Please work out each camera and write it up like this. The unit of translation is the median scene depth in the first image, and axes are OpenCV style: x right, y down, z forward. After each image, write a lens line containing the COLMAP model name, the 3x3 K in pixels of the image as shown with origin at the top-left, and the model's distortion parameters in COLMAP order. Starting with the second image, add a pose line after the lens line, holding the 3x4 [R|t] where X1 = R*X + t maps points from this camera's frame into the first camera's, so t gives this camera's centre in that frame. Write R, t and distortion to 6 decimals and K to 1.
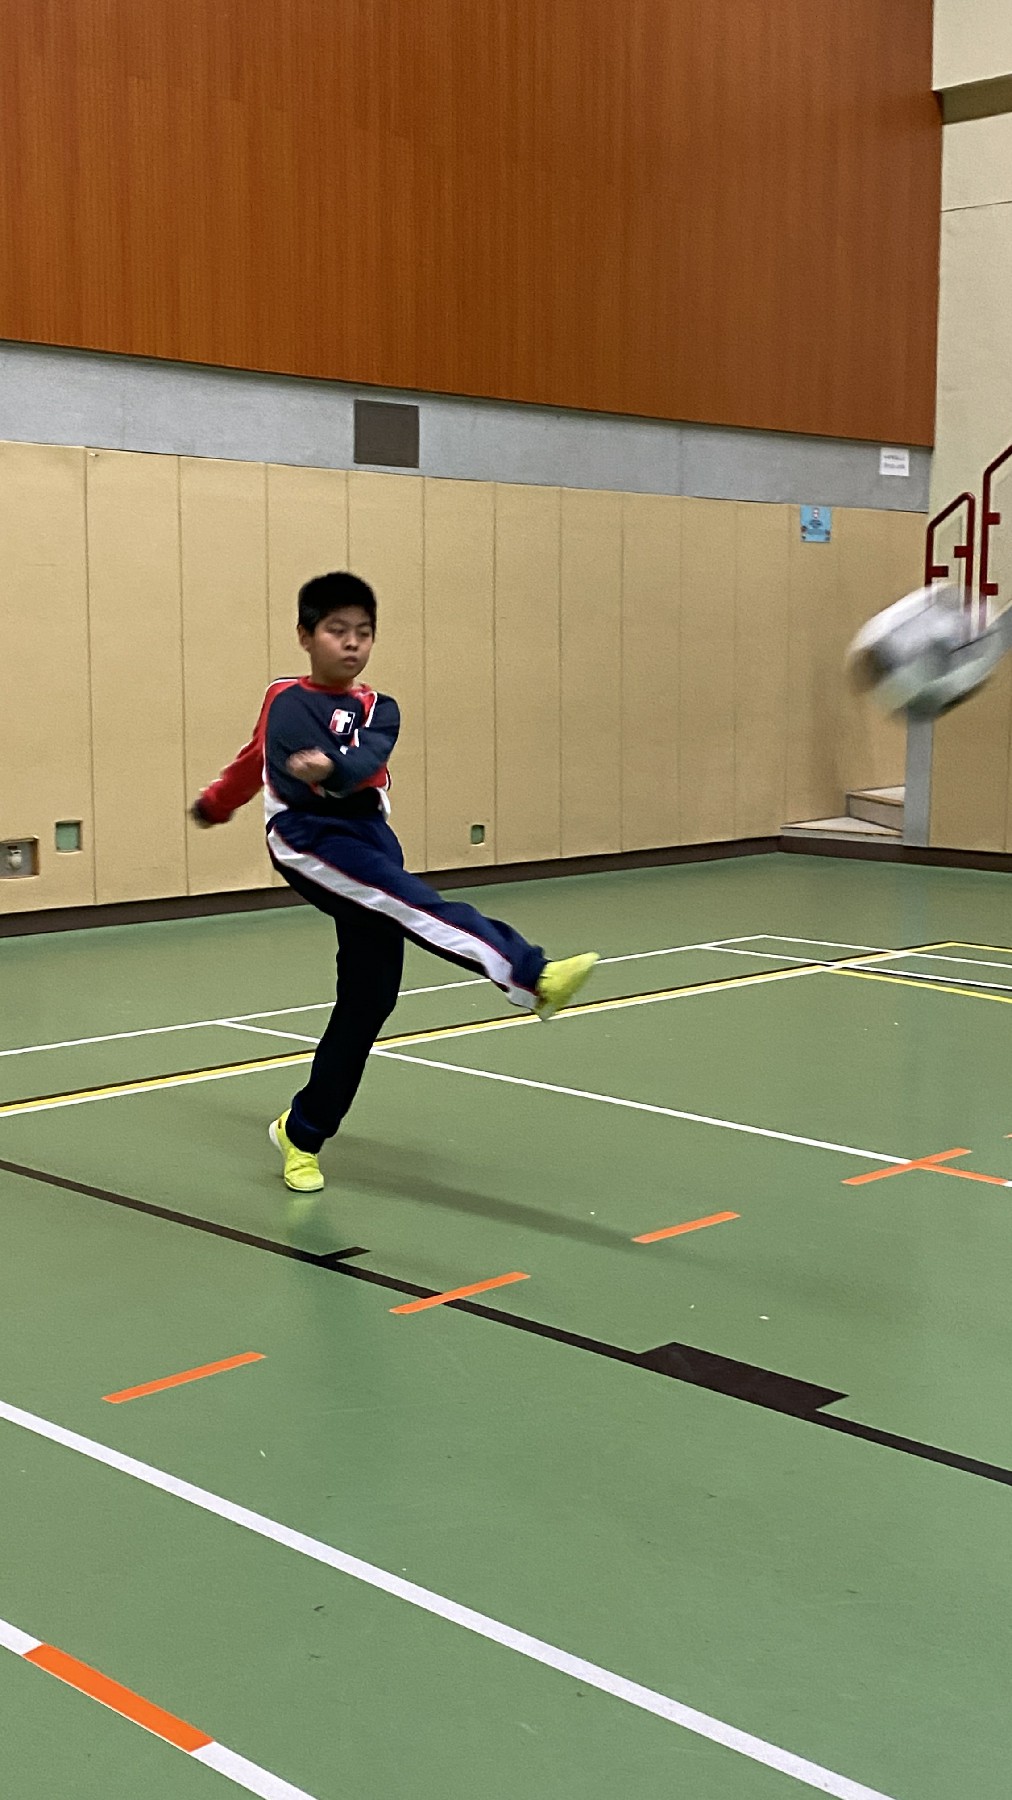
lens RADIAL K [[2195.9, 0, 508.3], [0, 2195.9, 942.5], [0, 0, 1]] dist [0.005279, -0.016613]
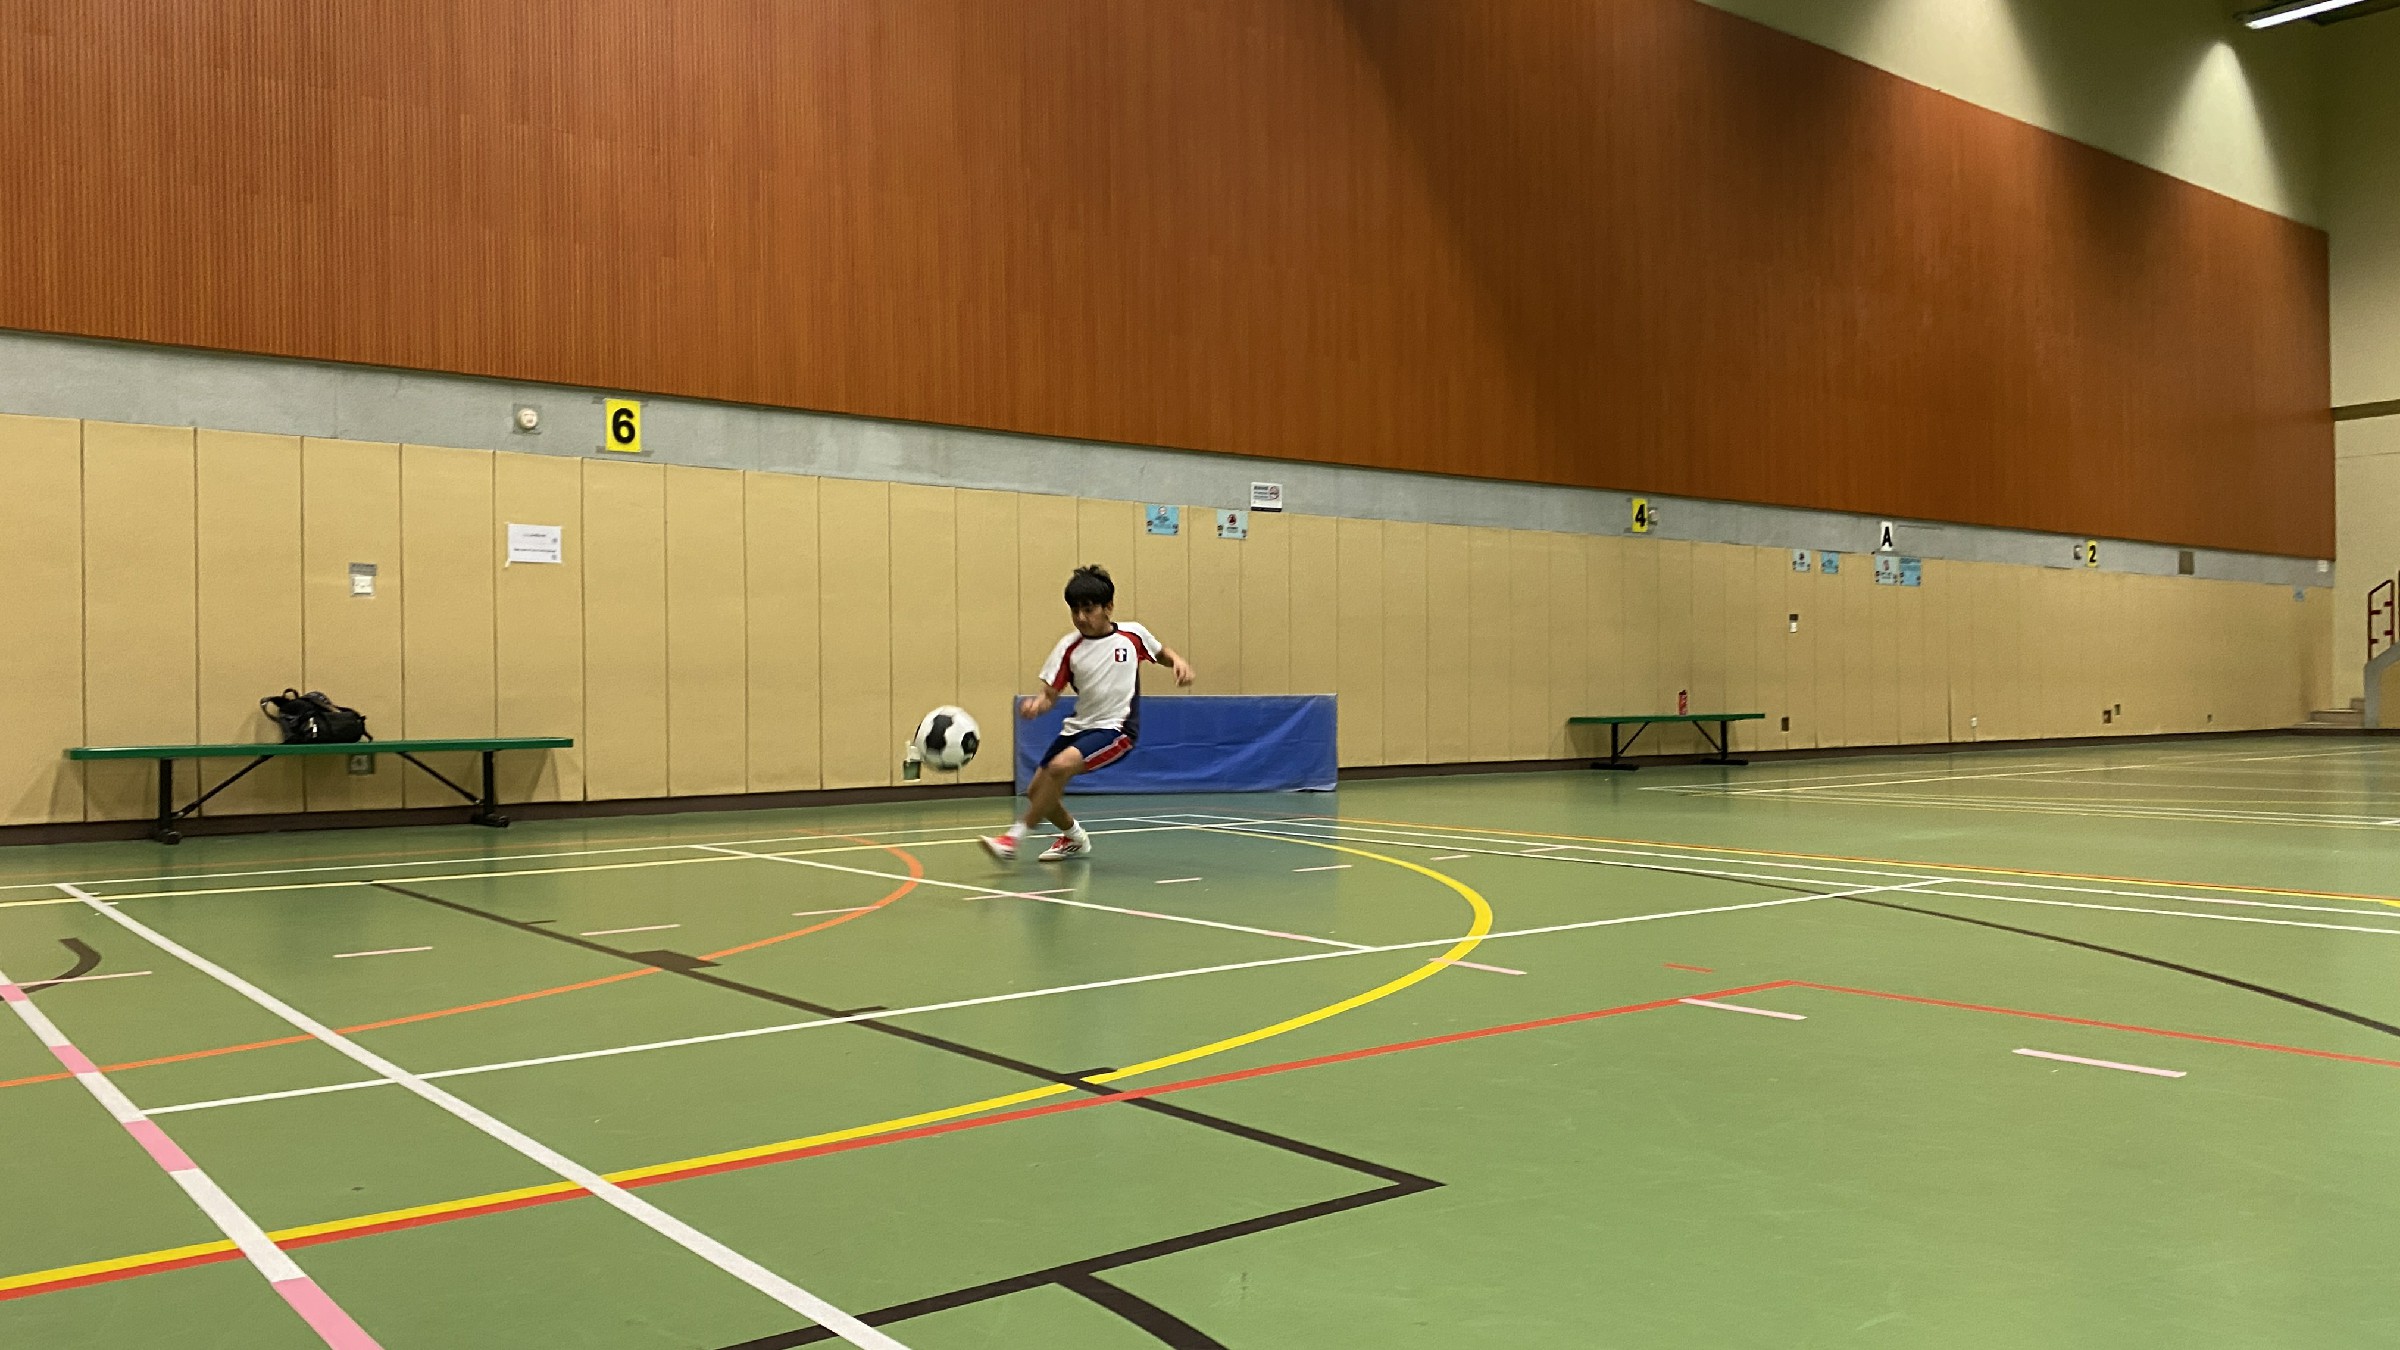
lens RADIAL K [[1827.4, 0, 1200.0], [0, 1827.4, 675.0], [0, 0, 1]] dist [0.032250, -0.010062]
pose [[0.991690, -0.010006, -0.128259, -0.923174], [-0.008829, 0.989327, -0.145446, 0.227368], [0.128346, 0.145370, 0.981017, -1.266019]]
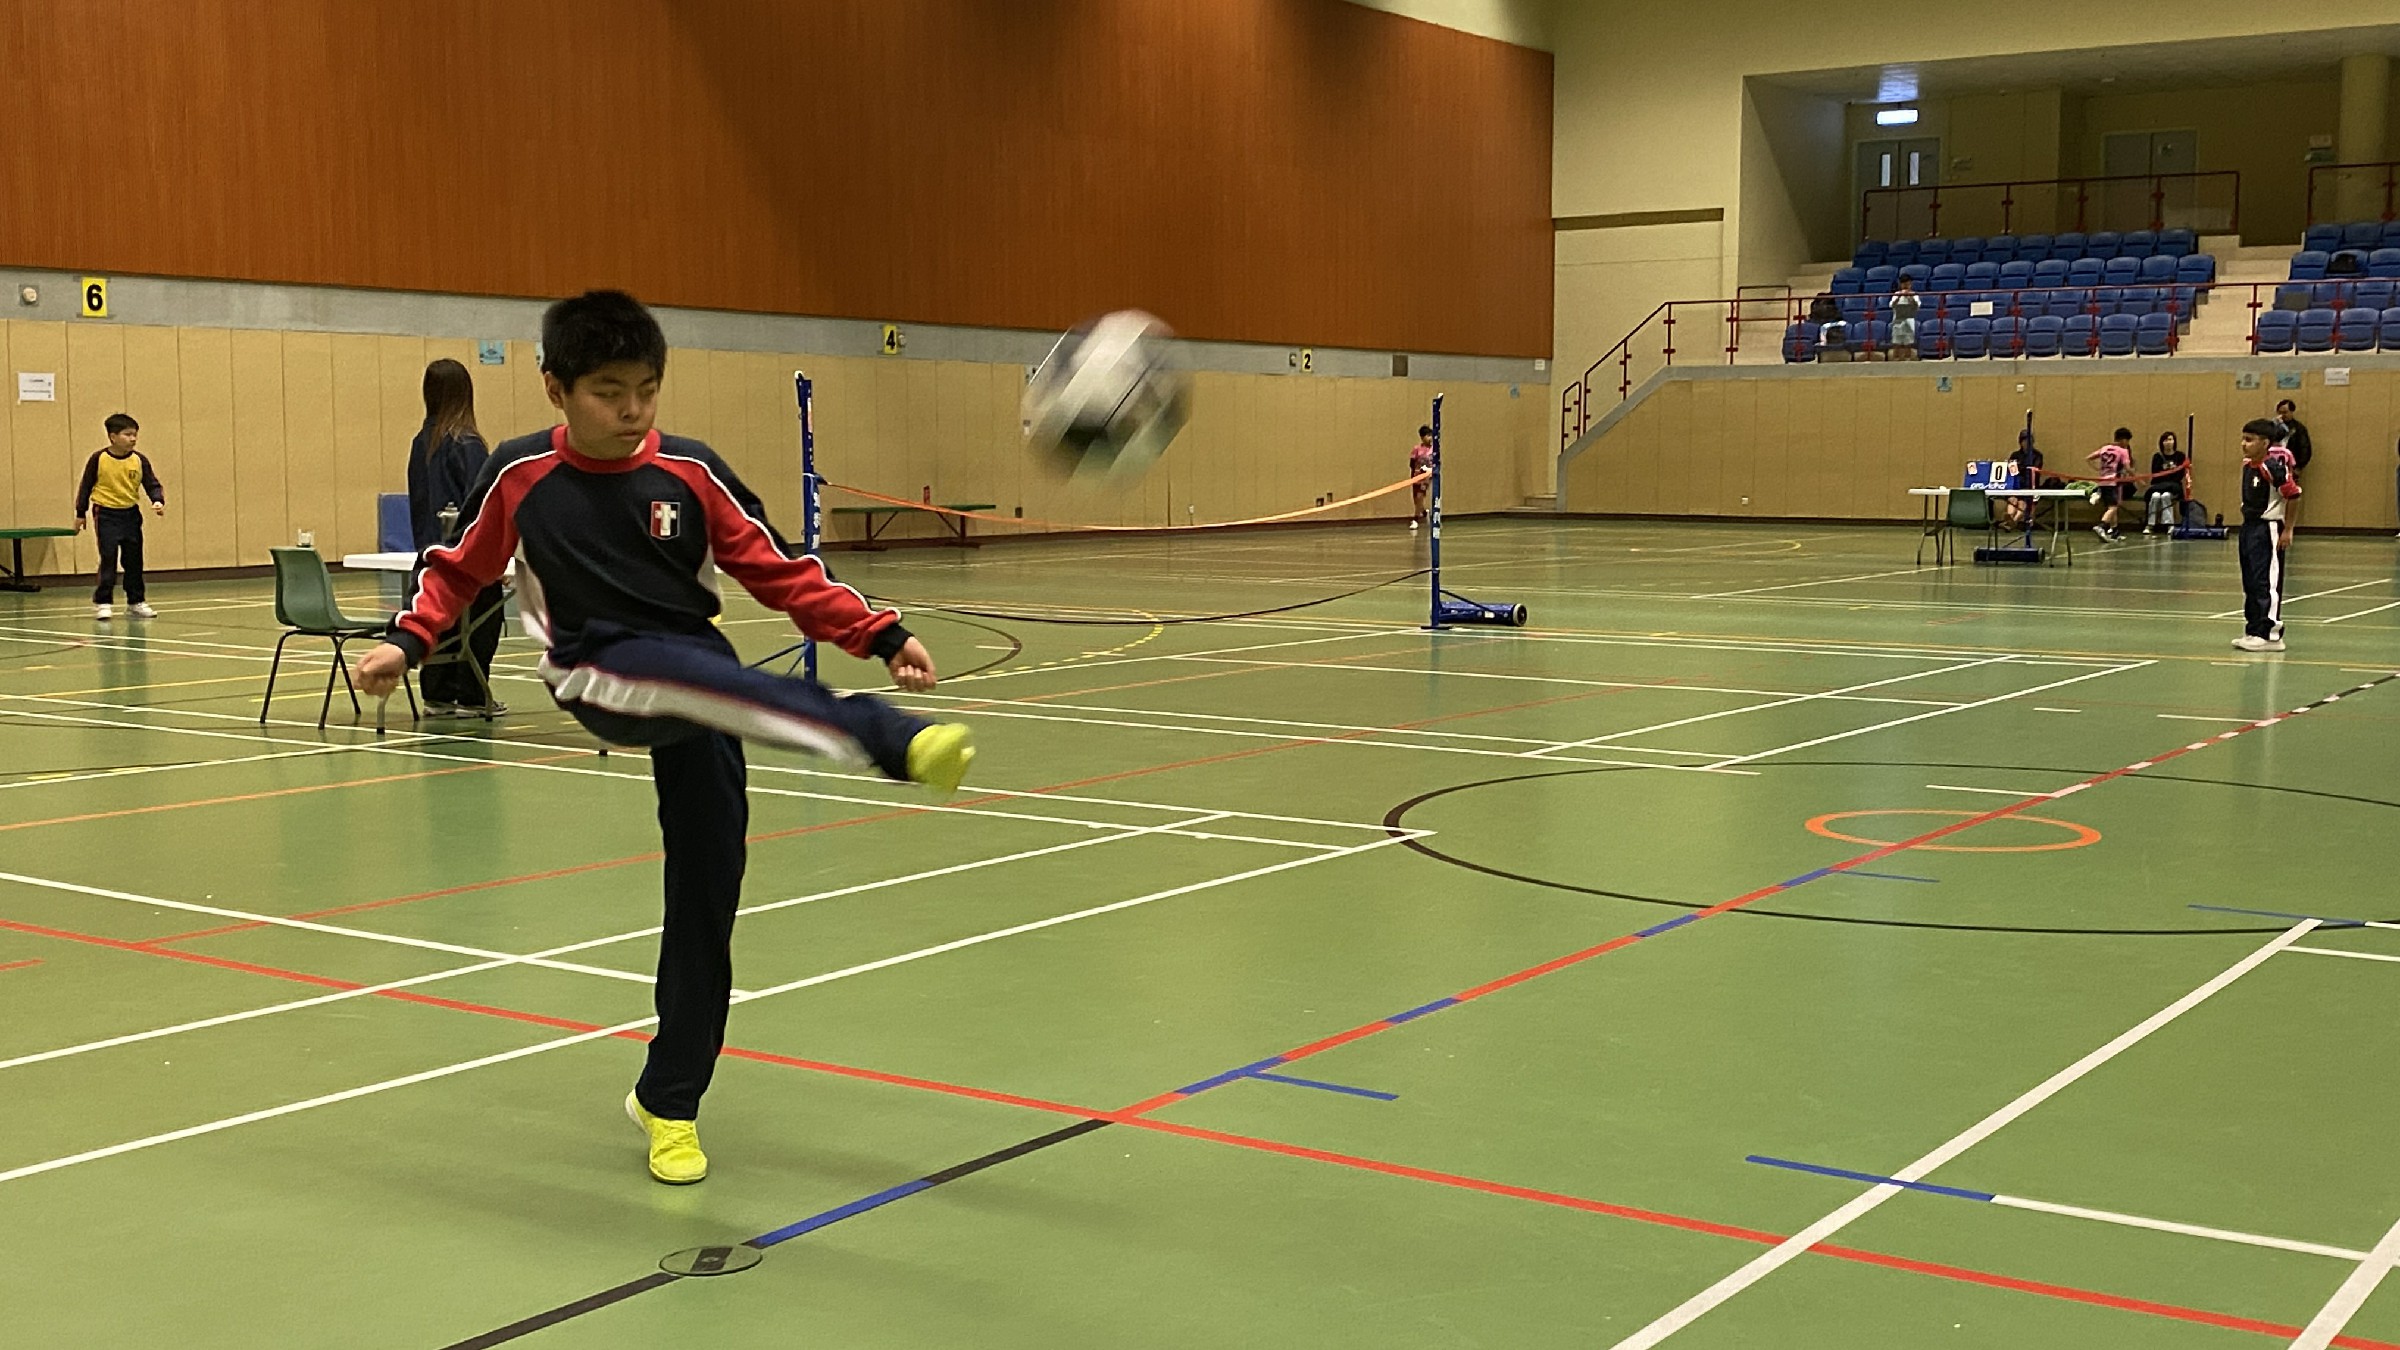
lens RADIAL K [[2668.8, 0, 1200.0], [0, 2668.8, 675.0], [0, 0, 1]] dist [0.064680, -0.029696]
pose [[0.987128, -0.013120, 0.159390, -0.878438], [0.020838, 0.998684, -0.046851, 0.338527], [-0.158566, 0.049570, 0.986103, -2.423051]]
